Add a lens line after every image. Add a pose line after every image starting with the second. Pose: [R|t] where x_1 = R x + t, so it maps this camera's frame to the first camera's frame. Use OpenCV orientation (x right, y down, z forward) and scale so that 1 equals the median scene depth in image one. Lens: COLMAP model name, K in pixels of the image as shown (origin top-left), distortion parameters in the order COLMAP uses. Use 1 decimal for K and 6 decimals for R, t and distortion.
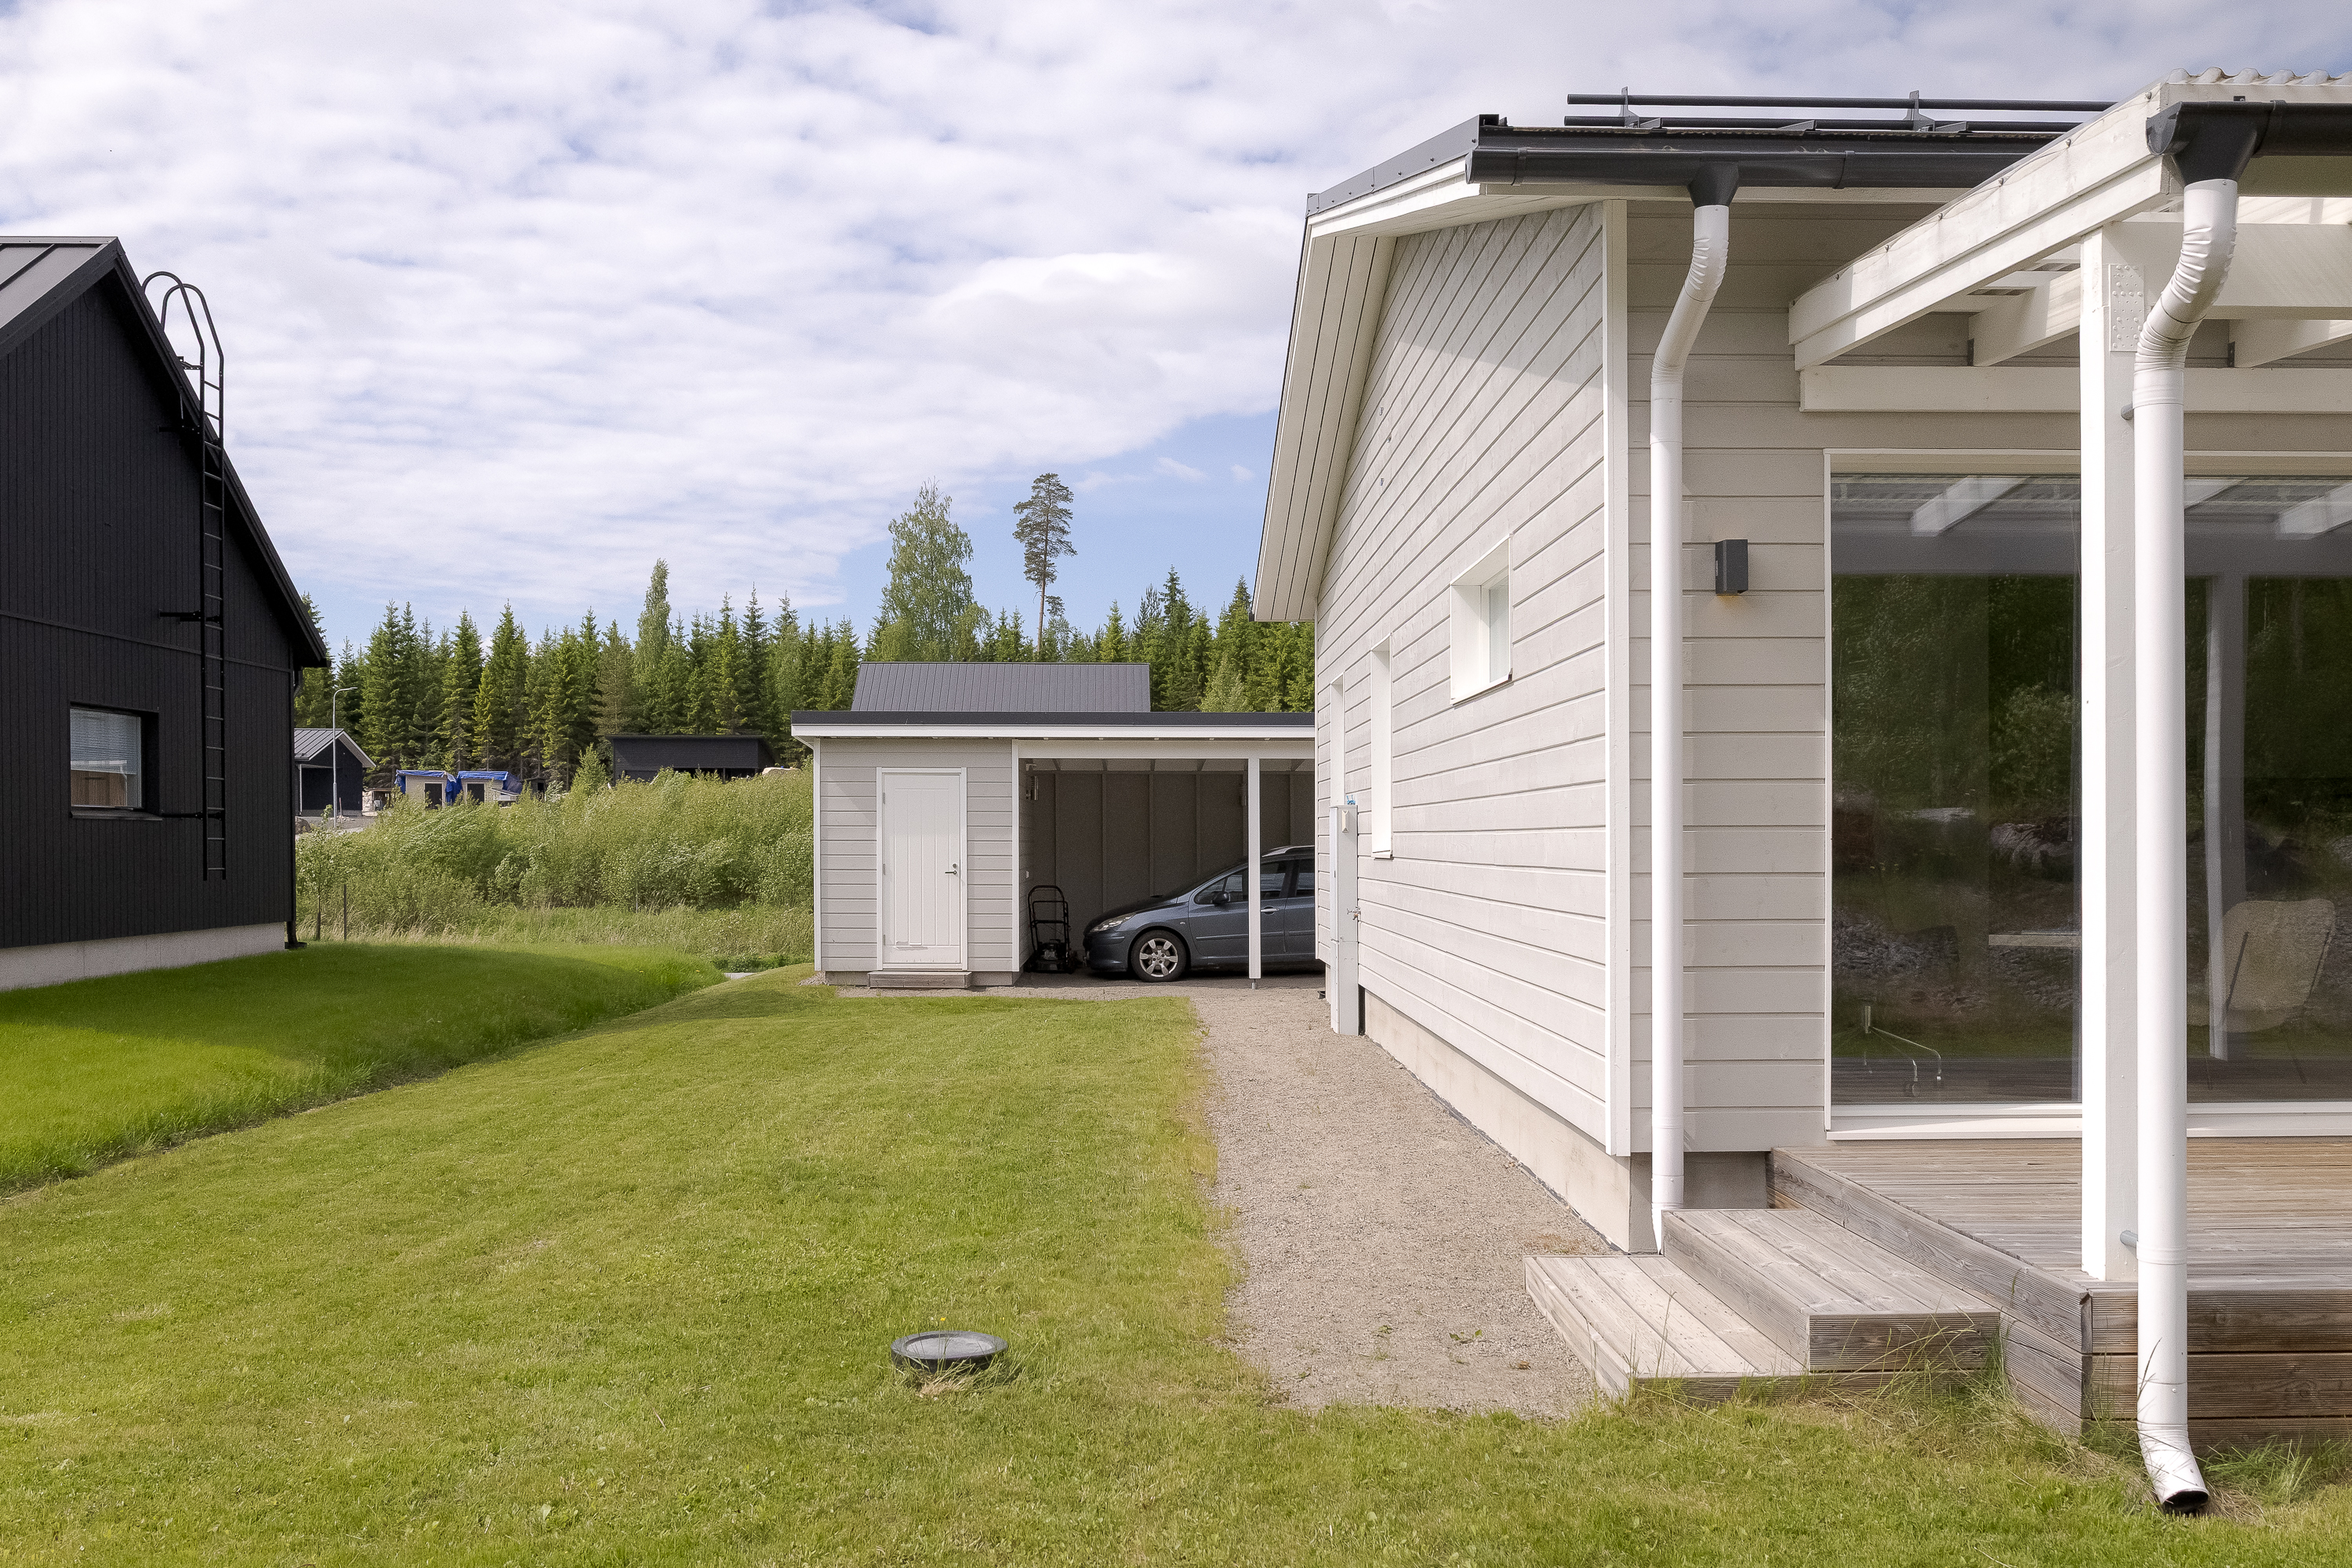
lens RADIAL K [[2085.1, 0, 1166.8], [0, 2085.1, 885.2], [0, 0, 1]] dist [-0.029544, -0.020902]
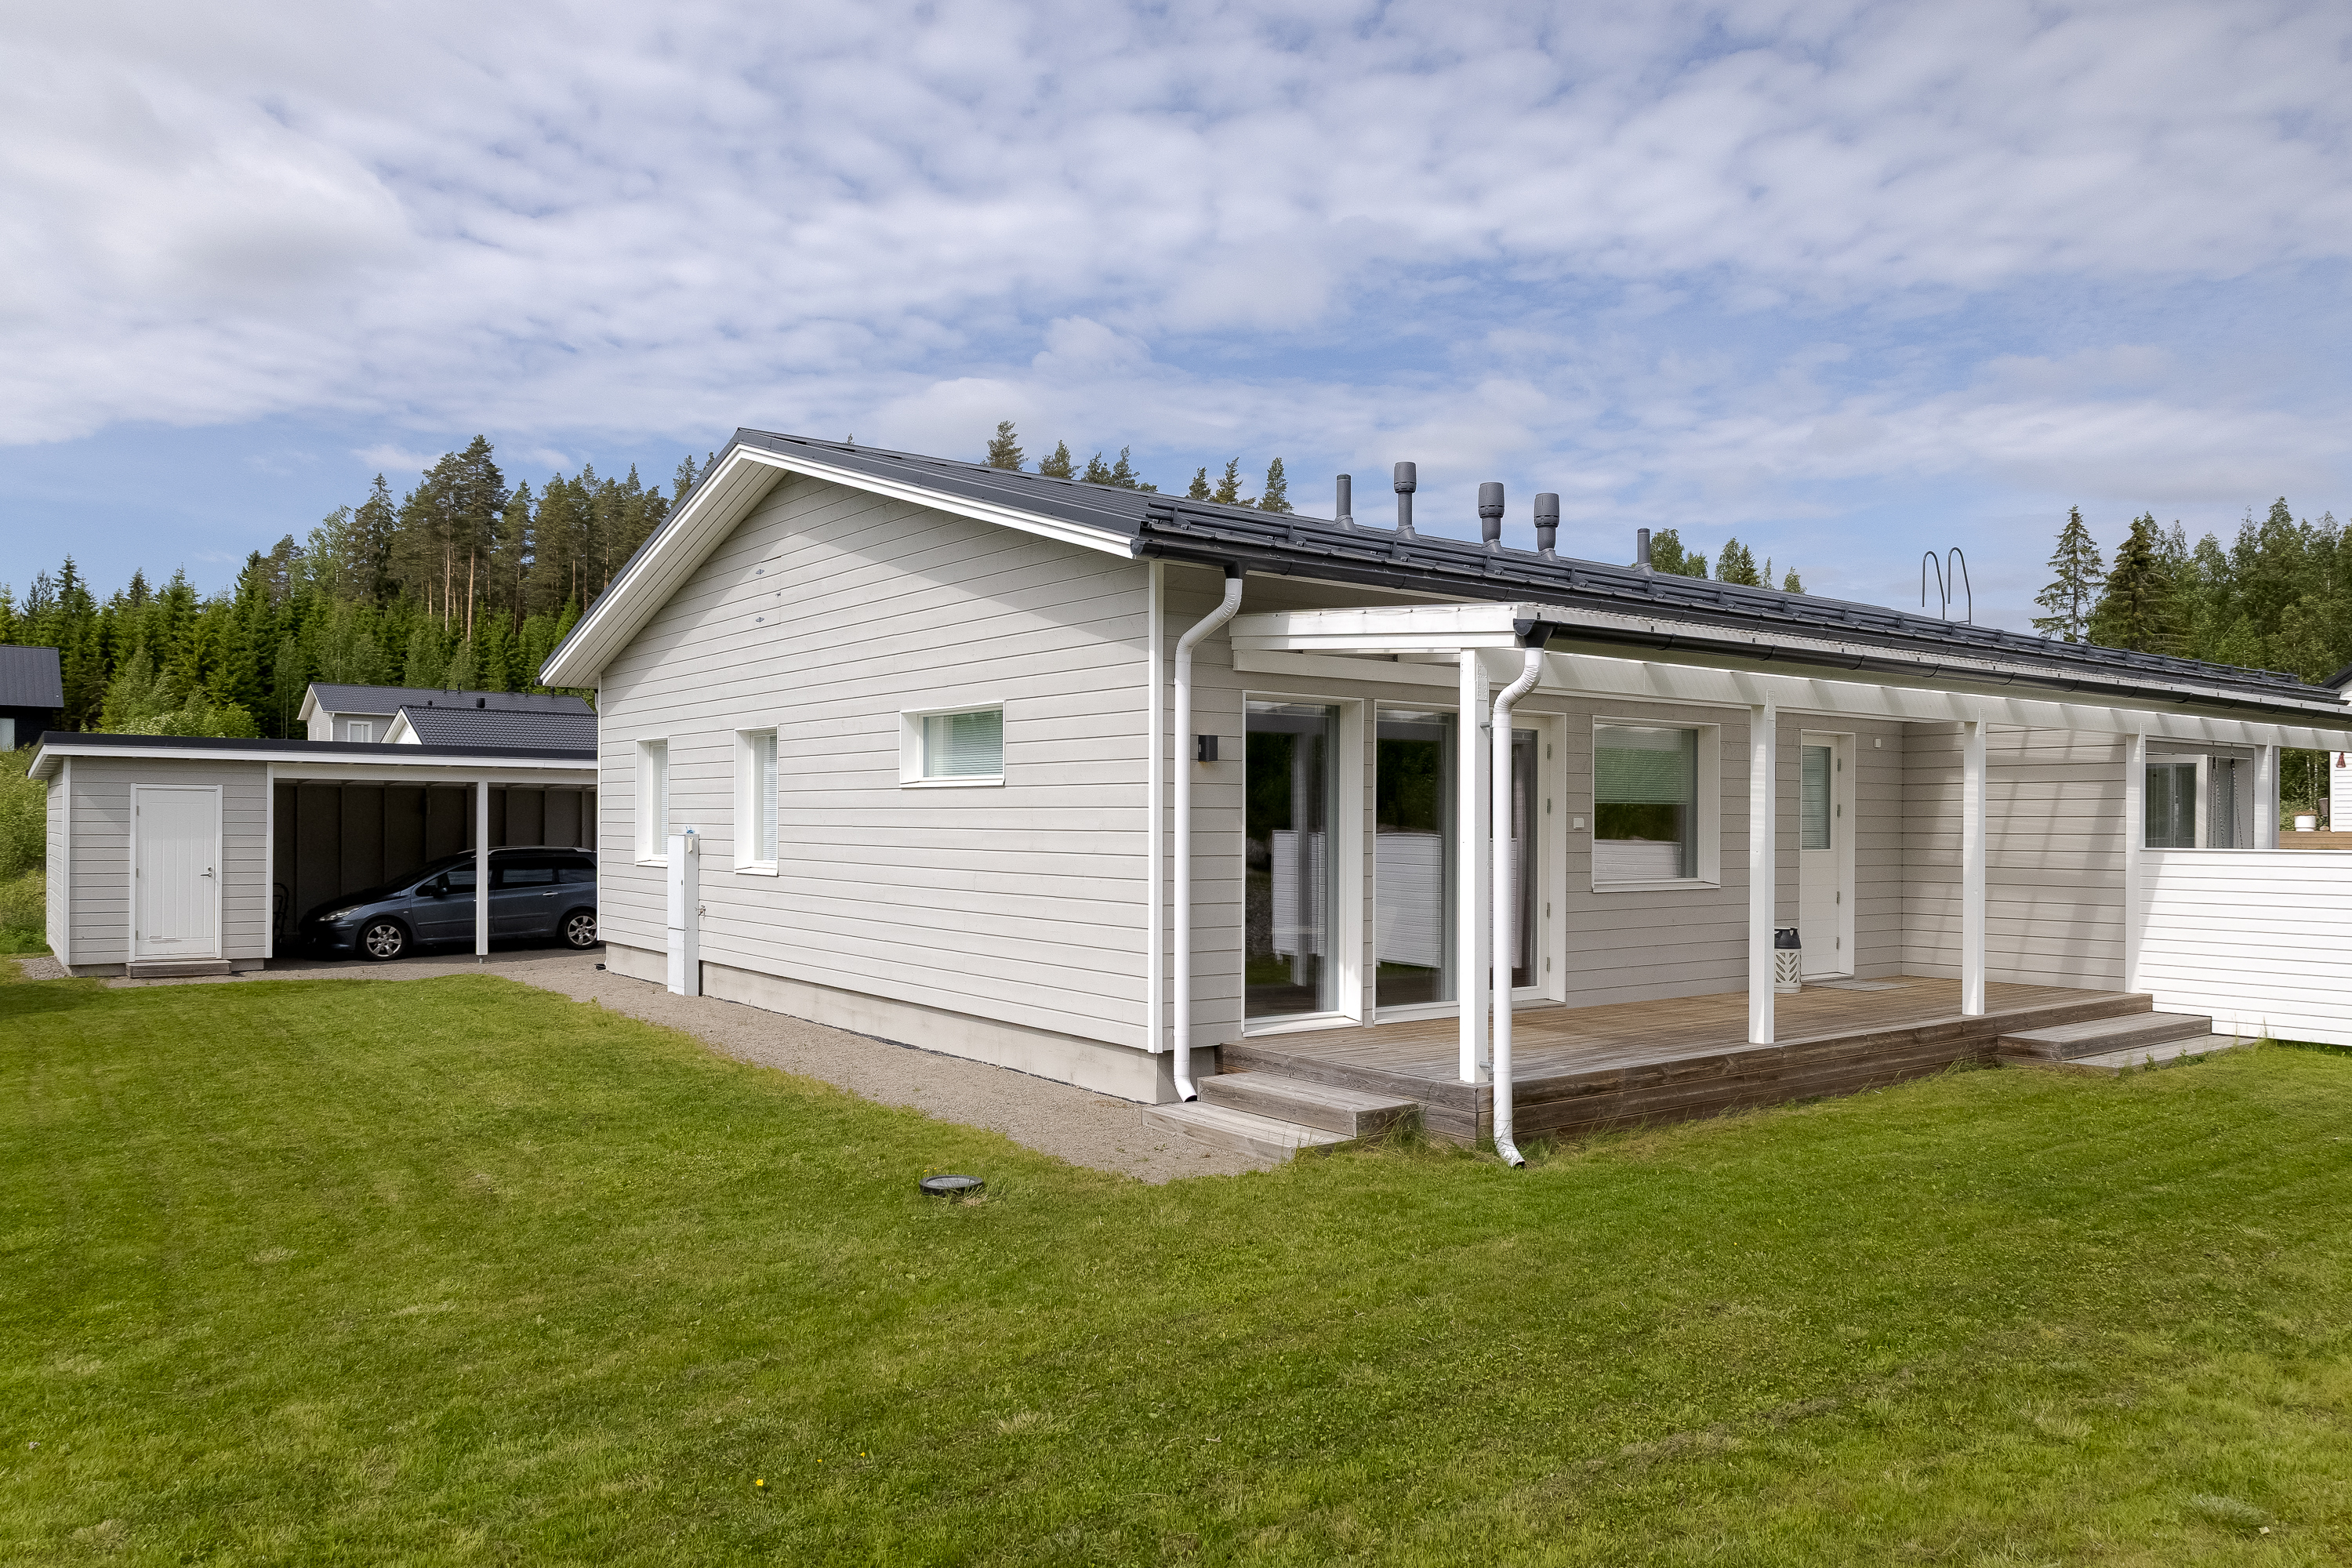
lens RADIAL K [[1741.2, 0, 1181.3], [0, 1741.2, 826.0], [0, 0, 1]] dist [-0.012044, 0.007749]
pose [[0.796797, -0.000628, 0.604247, -0.260667], [0.006078, 0.999957, -0.006975, -0.023914], [-0.604216, 0.009231, 0.796767, -0.103260]]
